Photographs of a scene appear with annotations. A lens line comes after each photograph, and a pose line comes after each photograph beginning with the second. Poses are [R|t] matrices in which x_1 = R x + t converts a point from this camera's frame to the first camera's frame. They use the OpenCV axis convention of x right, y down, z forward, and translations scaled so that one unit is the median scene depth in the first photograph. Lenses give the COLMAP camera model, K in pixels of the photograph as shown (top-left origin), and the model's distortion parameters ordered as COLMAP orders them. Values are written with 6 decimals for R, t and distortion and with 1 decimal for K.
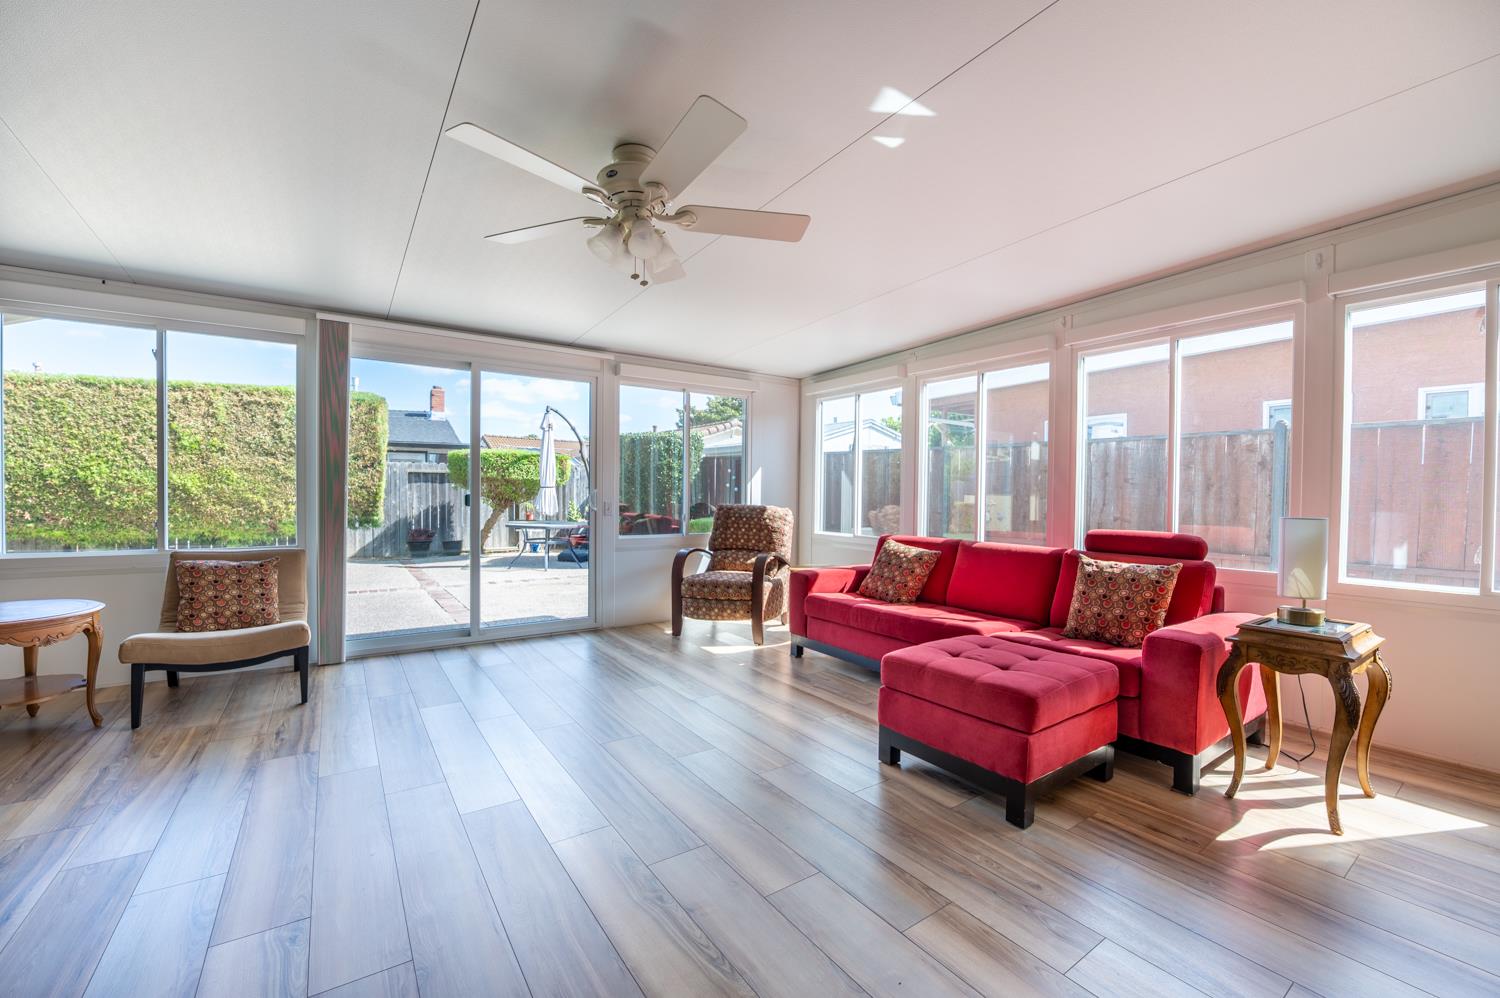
lens RADIAL K [[591.8, 0, 746.8], [0, 591.8, 501.4], [0, 0, 1]] dist [-0.005668, -0.000867]
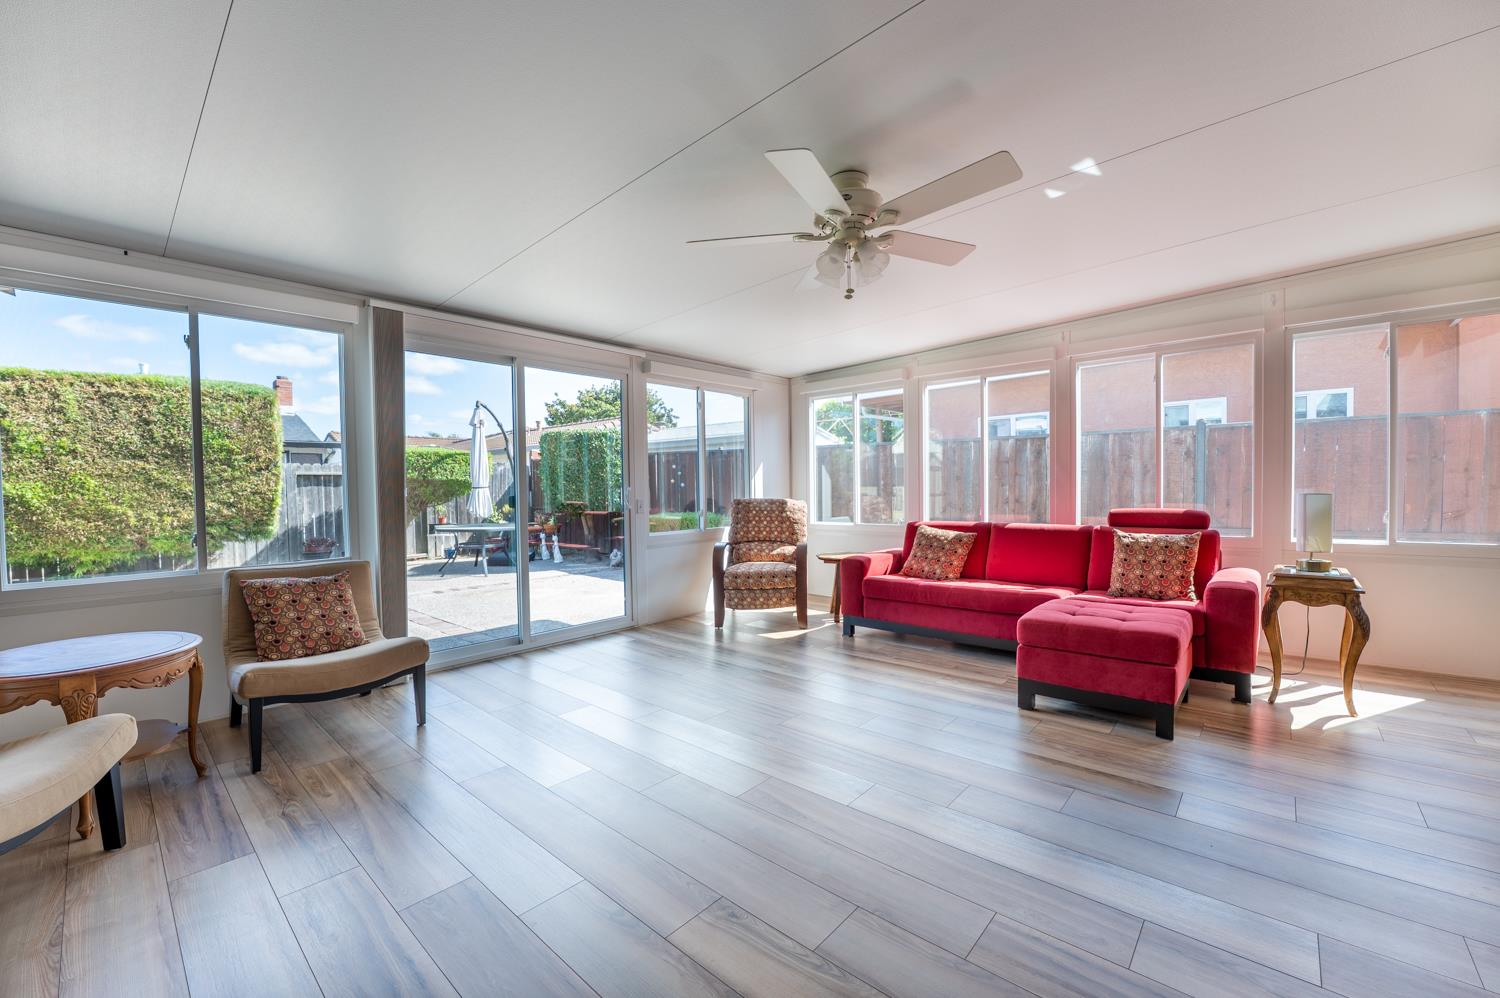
lens RADIAL K [[591.8, 0, 739.8], [0, 591.8, 500.5], [0, 0, 1]] dist [-0.005668, -0.000867]
pose [[0.972530, -0.030963, 0.230709, -0.386326], [0.029162, 0.999512, 0.011215, -0.005263], [-0.230944, -0.004179, 0.972958, -0.015107]]
